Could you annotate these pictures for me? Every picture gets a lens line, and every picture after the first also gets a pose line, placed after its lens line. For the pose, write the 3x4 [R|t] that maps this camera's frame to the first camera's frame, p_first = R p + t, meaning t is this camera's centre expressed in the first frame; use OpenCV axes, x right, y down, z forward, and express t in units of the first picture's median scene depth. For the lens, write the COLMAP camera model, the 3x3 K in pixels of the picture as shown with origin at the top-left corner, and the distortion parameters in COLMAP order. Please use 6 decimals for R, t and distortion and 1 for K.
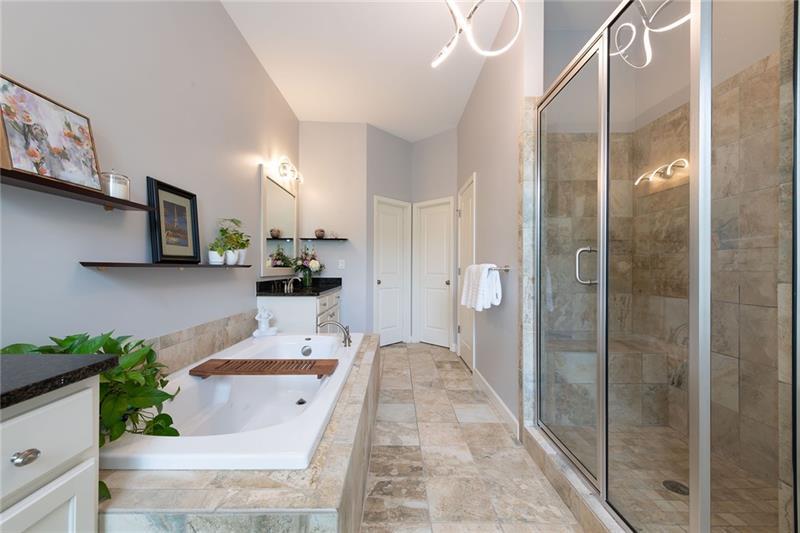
lens RADIAL K [[315.5, 0, 400.9], [0, 315.5, 266.7], [0, 0, 1]] dist [0.008060, -0.004250]
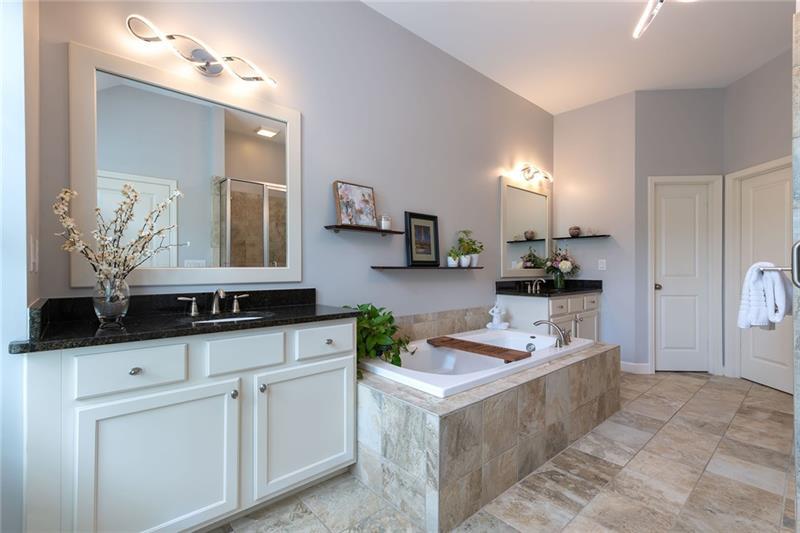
lens RADIAL K [[359.9, 0, 391.8], [0, 359.9, 269.1], [0, 0, 1]] dist [-0.015300, -0.000258]
pose [[0.633244, -0.003992, -0.773942, 0.396770], [0.006695, 0.999978, 0.000320, 0.000818], [0.773924, -0.005384, 0.633256, -0.133922]]
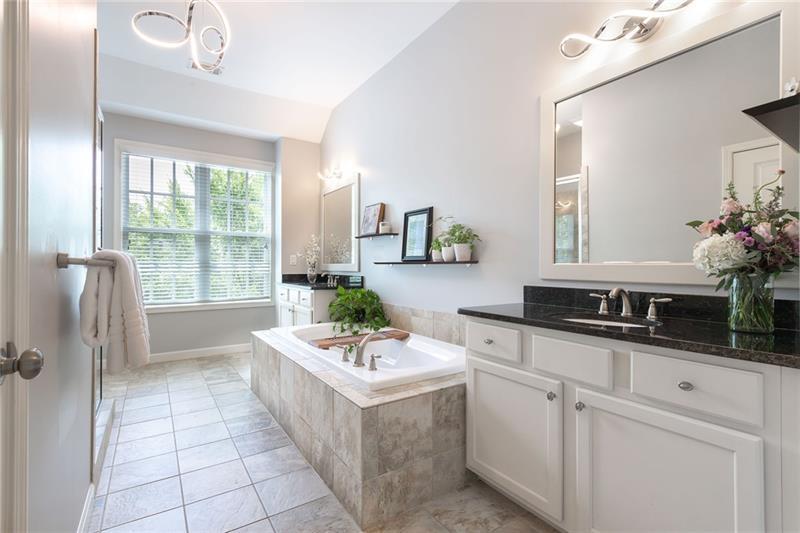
lens RADIAL K [[375.7, 0, 396.5], [0, 375.7, 265.4], [0, 0, 1]] dist [0.004044, 0.000103]
pose [[-0.845928, -0.012660, -0.533147, 0.246773], [-0.006611, 0.999890, -0.013254, 0.025464], [0.533257, -0.007687, -0.845919, 1.995579]]
